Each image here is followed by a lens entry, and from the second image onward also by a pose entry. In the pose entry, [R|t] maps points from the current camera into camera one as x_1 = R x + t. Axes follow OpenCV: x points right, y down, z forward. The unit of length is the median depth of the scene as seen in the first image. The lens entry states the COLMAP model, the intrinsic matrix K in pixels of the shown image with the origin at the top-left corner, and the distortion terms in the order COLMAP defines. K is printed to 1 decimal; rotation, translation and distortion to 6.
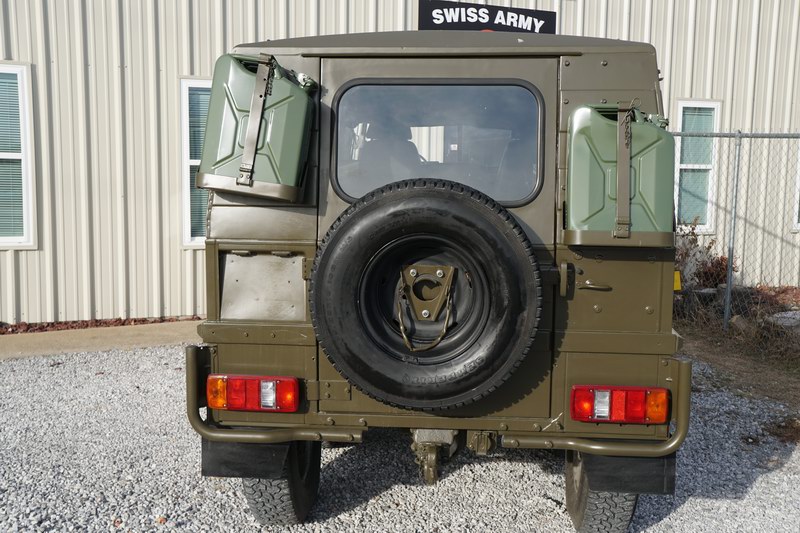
lens RADIAL K [[956.6, 0, 400.0], [0, 956.6, 266.5], [0, 0, 1]] dist [0.096472, 0.026509]
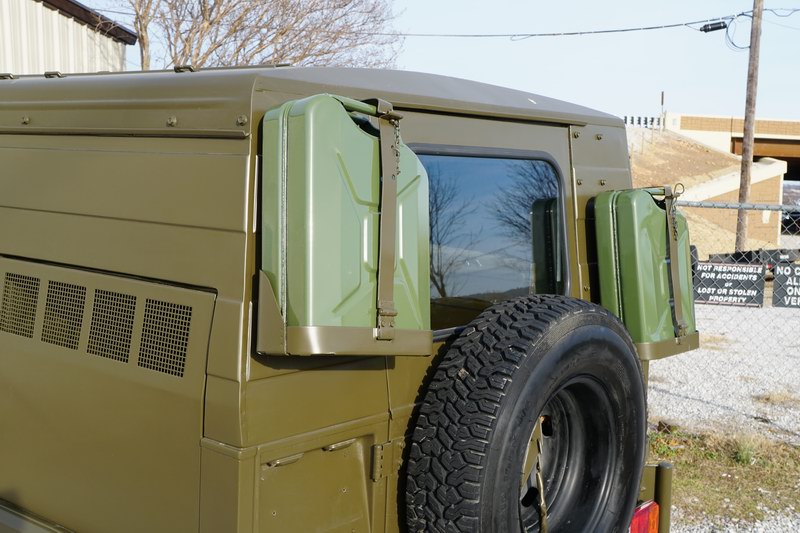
lens RADIAL K [[956.6, 0, 400.0], [0, 956.6, 266.5], [0, 0, 1]] dist [0.096472, 0.026509]
pose [[0.580725, -0.070787, 0.811017, -0.197547], [0.079157, 0.996402, 0.030288, -0.047007], [-0.810243, 0.046609, 0.584238, 0.224556]]
